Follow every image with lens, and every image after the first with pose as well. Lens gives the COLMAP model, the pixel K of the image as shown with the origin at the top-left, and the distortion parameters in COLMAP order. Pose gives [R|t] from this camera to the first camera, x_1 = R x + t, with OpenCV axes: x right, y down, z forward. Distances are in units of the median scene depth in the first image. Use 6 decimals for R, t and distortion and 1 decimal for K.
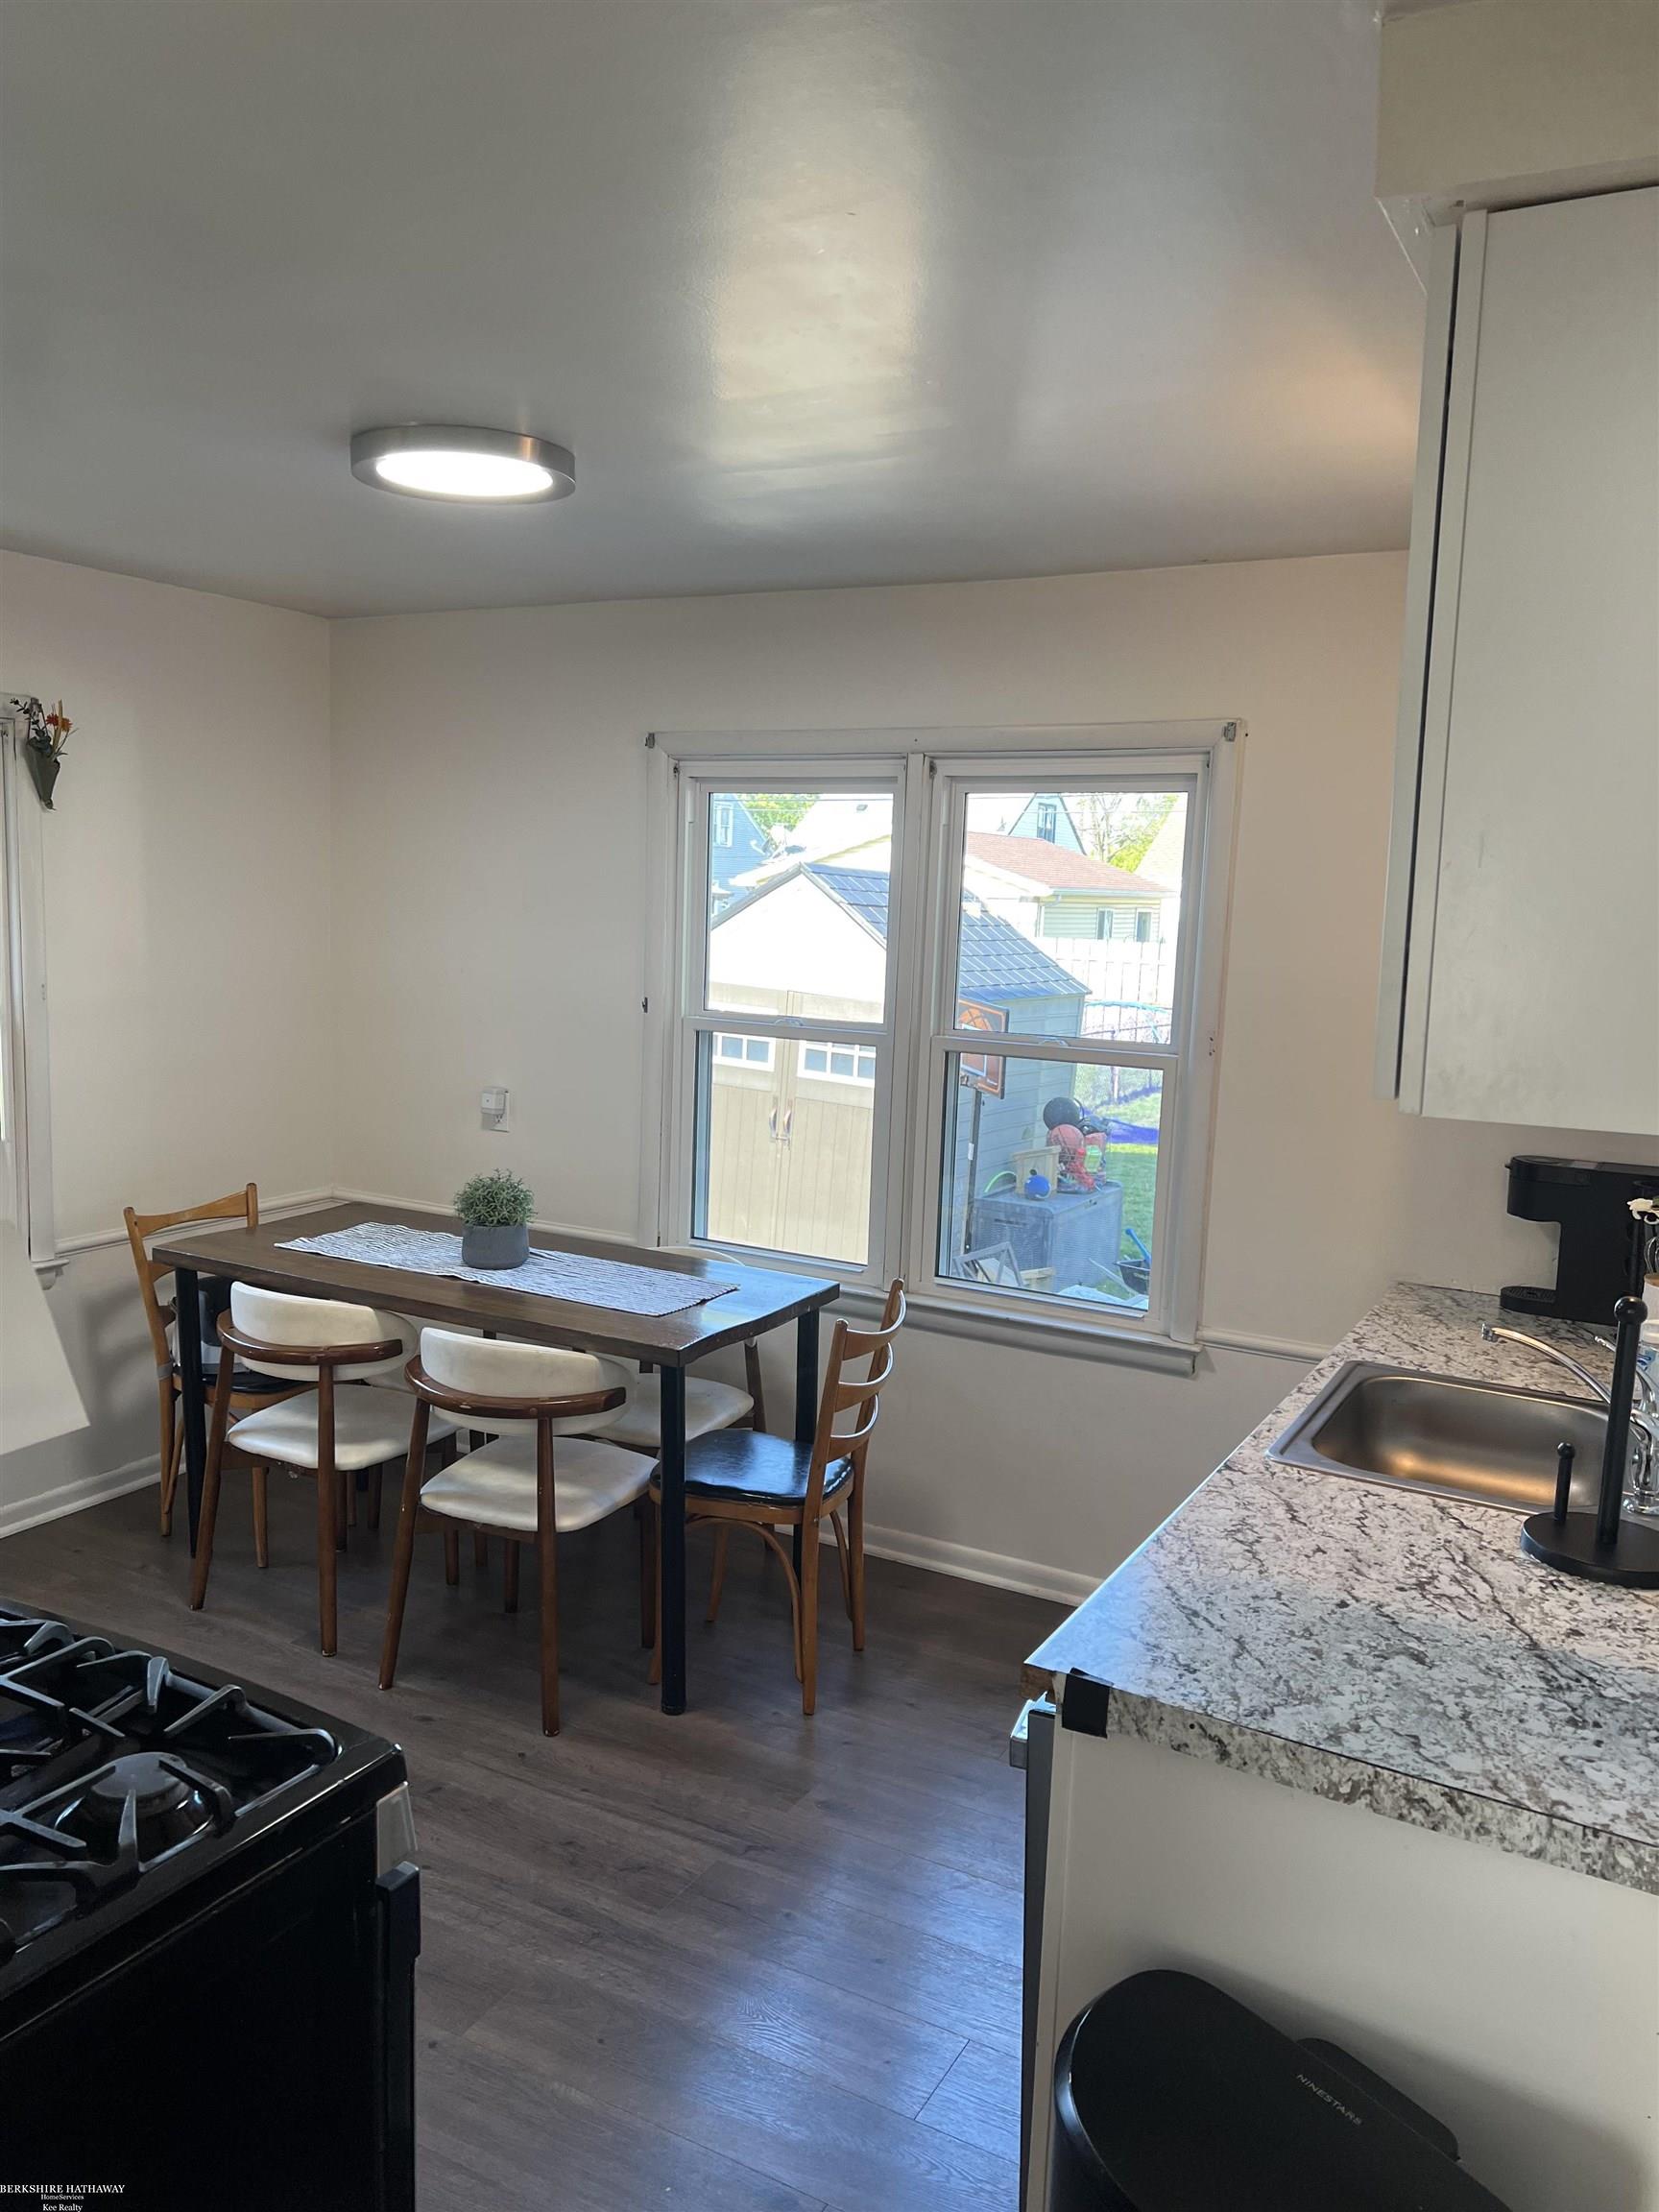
lens RADIAL K [[1665.3, 0, 829.6], [0, 1665.3, 1109.2], [0, 0, 1]] dist [0.059226, -0.062578]
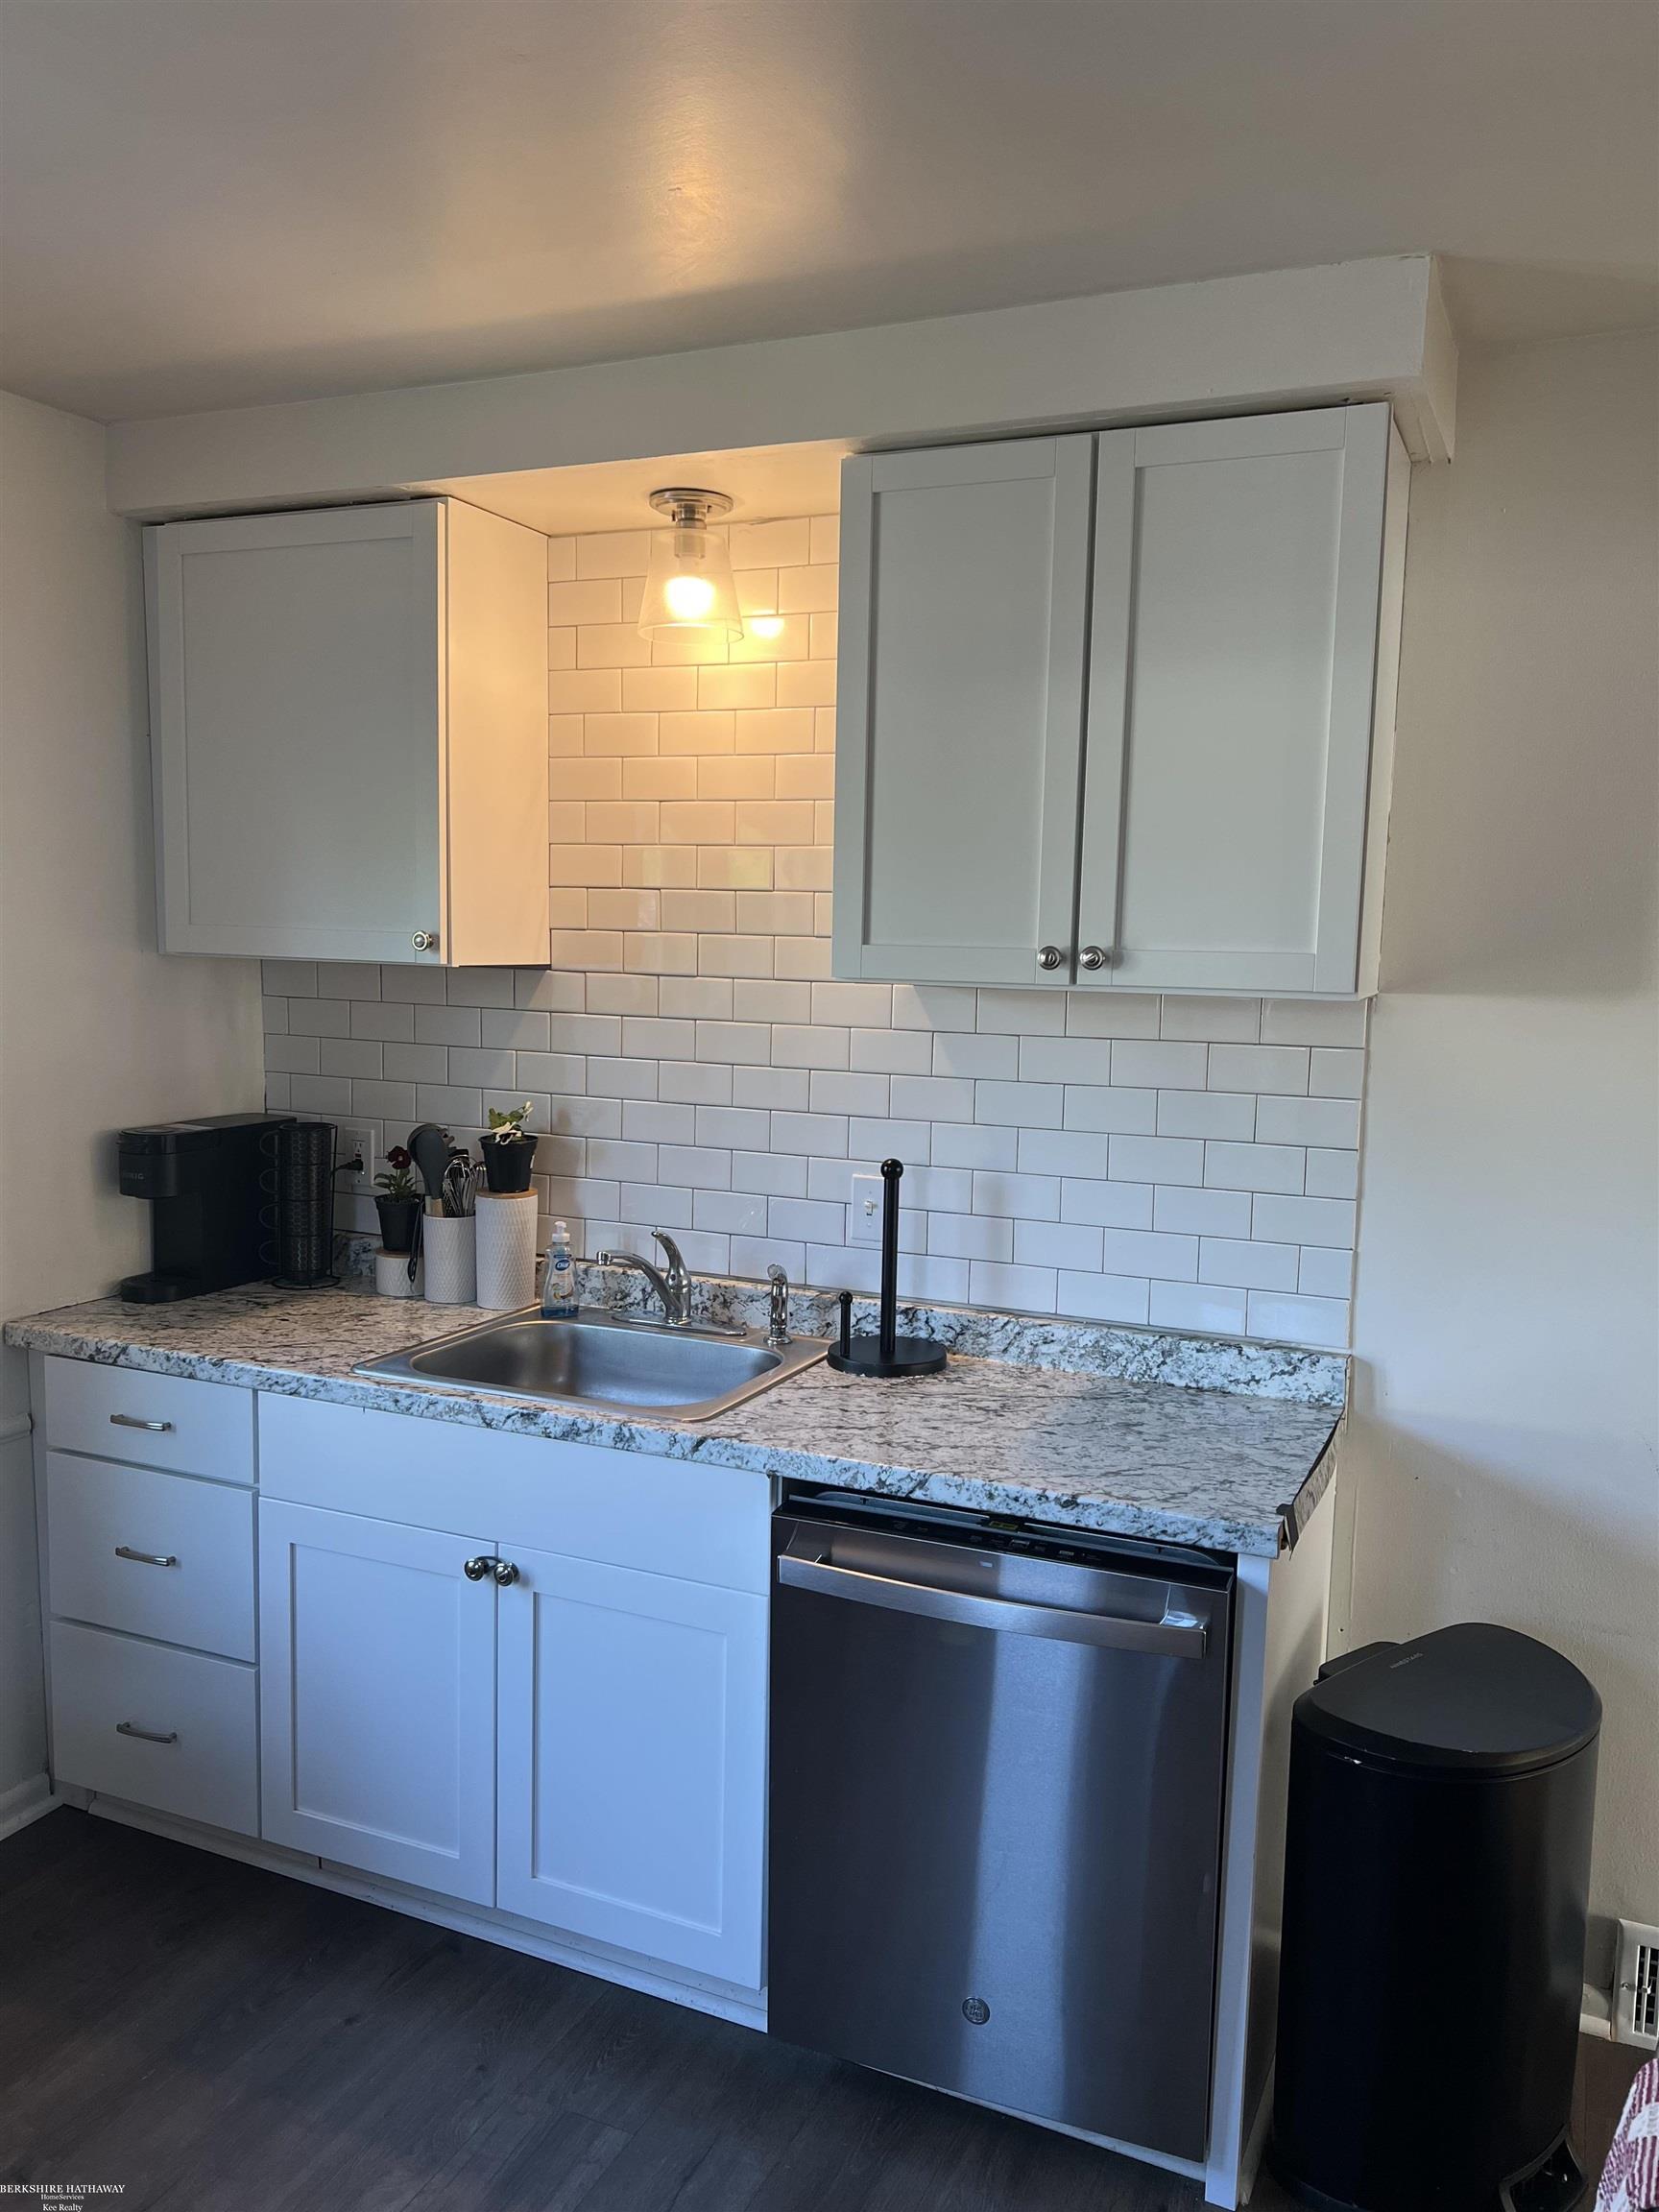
lens RADIAL K [[1665.3, 0, 830.0], [0, 1665.3, 1107.2], [0, 0, 1]] dist [0.059226, -0.062578]
pose [[-0.068281, -0.147529, 0.986698, -0.792974], [0.110476, 0.981806, 0.154443, -0.131848], [-0.991531, 0.119552, -0.050740, 1.124721]]
